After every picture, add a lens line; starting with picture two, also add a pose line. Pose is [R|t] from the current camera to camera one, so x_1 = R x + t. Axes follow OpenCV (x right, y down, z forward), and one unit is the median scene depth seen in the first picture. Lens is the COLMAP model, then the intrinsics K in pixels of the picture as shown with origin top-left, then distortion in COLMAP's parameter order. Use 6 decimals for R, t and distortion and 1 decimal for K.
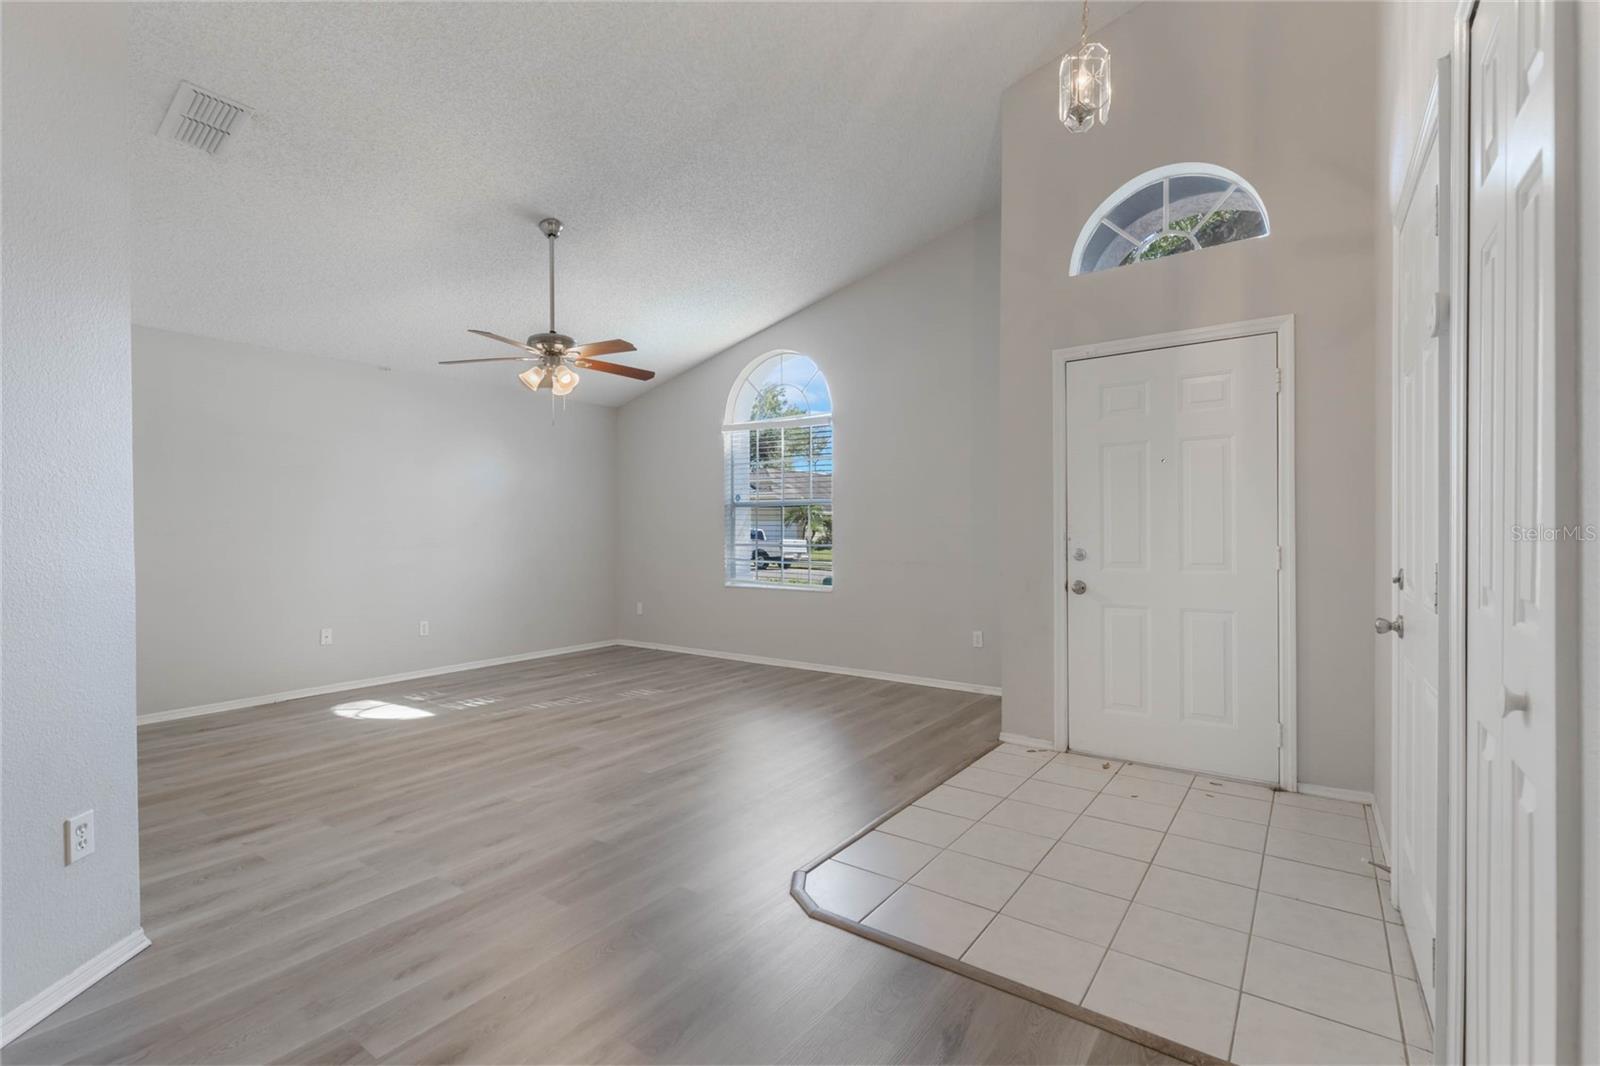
lens RADIAL K [[727.6, 0, 804.1], [0, 727.6, 536.2], [0, 0, 1]] dist [0.011557, -0.001676]
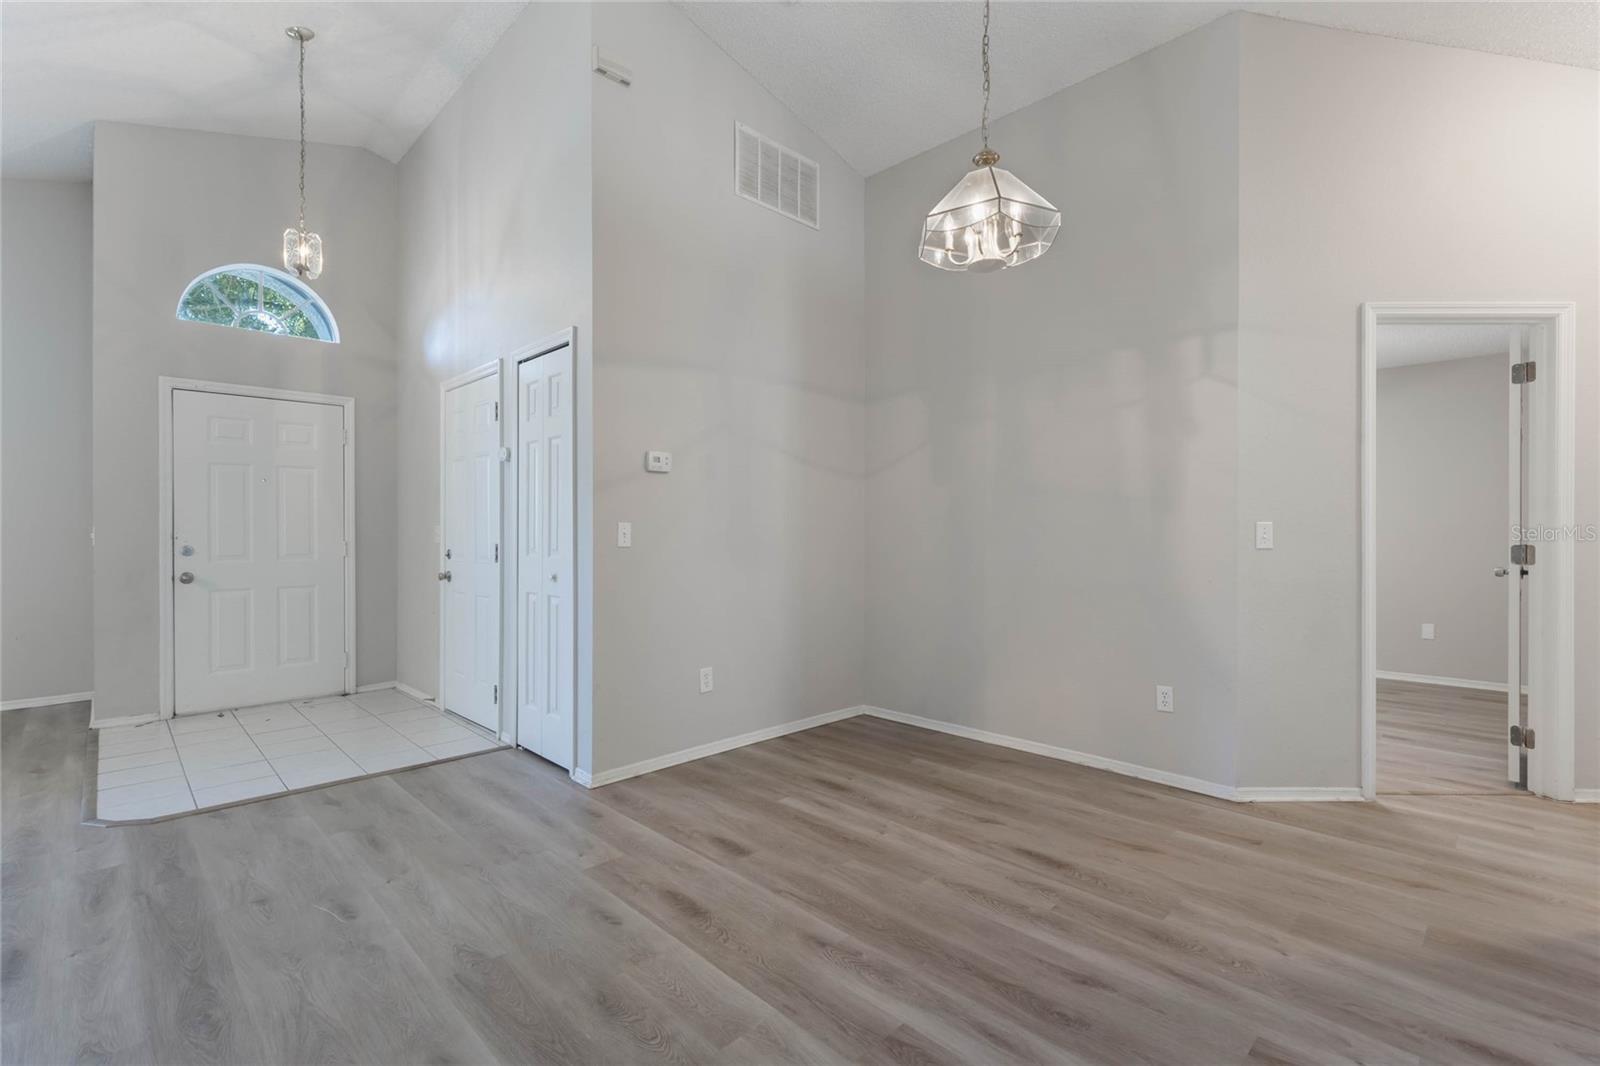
lens RADIAL K [[727.6, 0, 786.0], [0, 727.6, 533.9], [0, 0, 1]] dist [0.011557, -0.001676]
pose [[0.183912, 0.000703, 0.982943, -0.646746], [0.005972, 0.999980, -0.001833, 0.005629], [-0.982925, 0.006207, 0.183904, -0.205073]]
